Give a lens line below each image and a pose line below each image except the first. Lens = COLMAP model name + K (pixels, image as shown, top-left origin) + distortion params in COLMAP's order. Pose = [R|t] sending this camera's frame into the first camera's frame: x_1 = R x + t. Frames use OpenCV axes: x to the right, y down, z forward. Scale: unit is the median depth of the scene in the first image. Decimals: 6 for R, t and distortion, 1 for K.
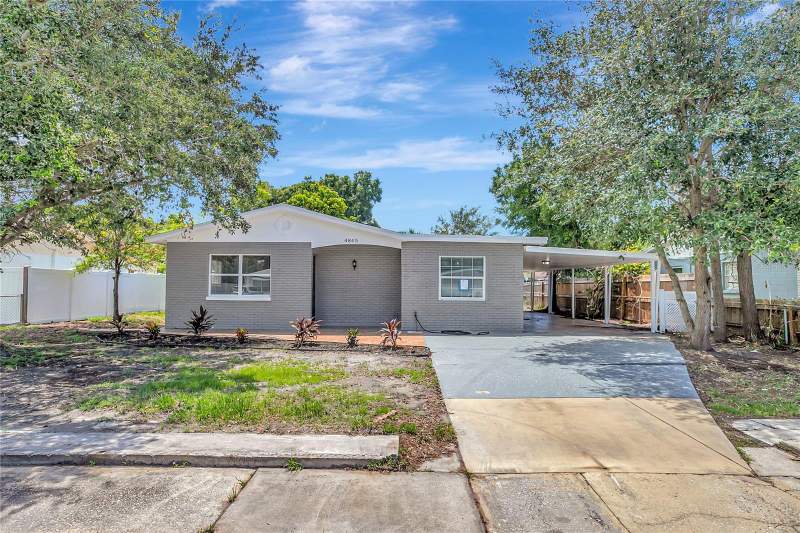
lens RADIAL K [[443.1, 0, 400.0], [0, 443.1, 266.5], [0, 0, 1]] dist [0.000544, 0.001151]
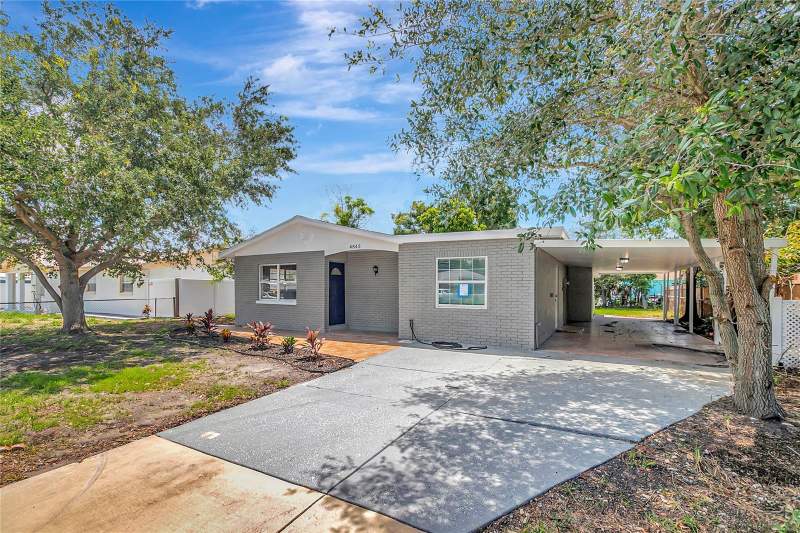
lens RADIAL K [[377.9, 0, 396.6], [0, 377.9, 290.0], [0, 0, 1]] dist [-0.003710, 0.000024]
pose [[0.876263, -0.002251, -0.481828, 0.383023], [0.024772, 0.998877, 0.040384, 0.007492], [0.481196, -0.047323, 0.875335, 0.294182]]
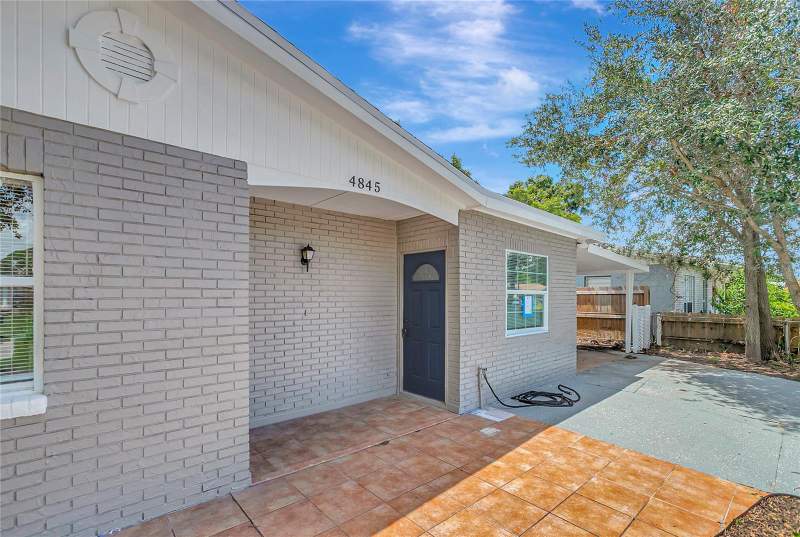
lens RADIAL K [[373.1, 0, 398.0], [0, 373.1, 291.8], [0, 0, 1]] dist [-0.001659, -0.000262]
pose [[0.730741, -0.001224, 0.682654, -0.287673], [-0.030337, 0.998952, 0.034265, 0.013441], [-0.681981, -0.045748, 0.729938, 0.771115]]
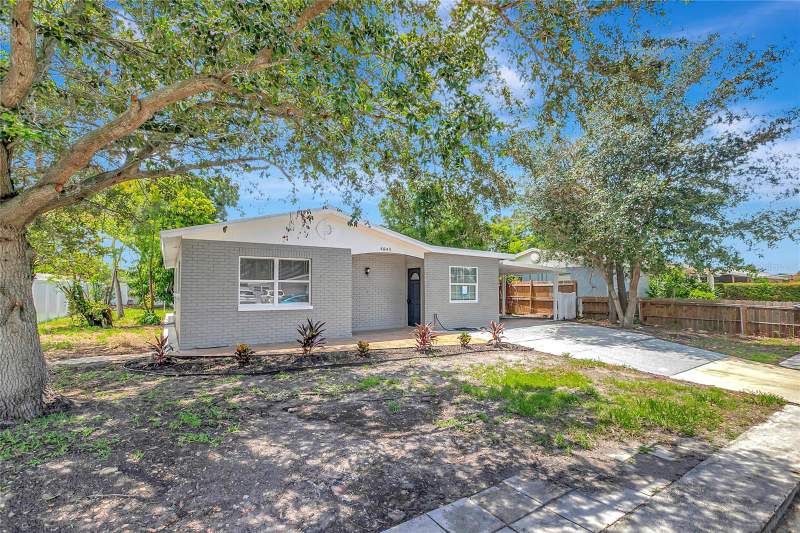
lens RADIAL K [[371.0, 0, 394.5], [0, 371.0, 279.0], [0, 0, 1]] dist [-0.001732, 0.000633]
pose [[0.832577, 0.005738, 0.553880, -0.580947], [-0.017862, 0.999704, 0.016493, -0.002401], [-0.553621, -0.023625, 0.832433, 0.254843]]
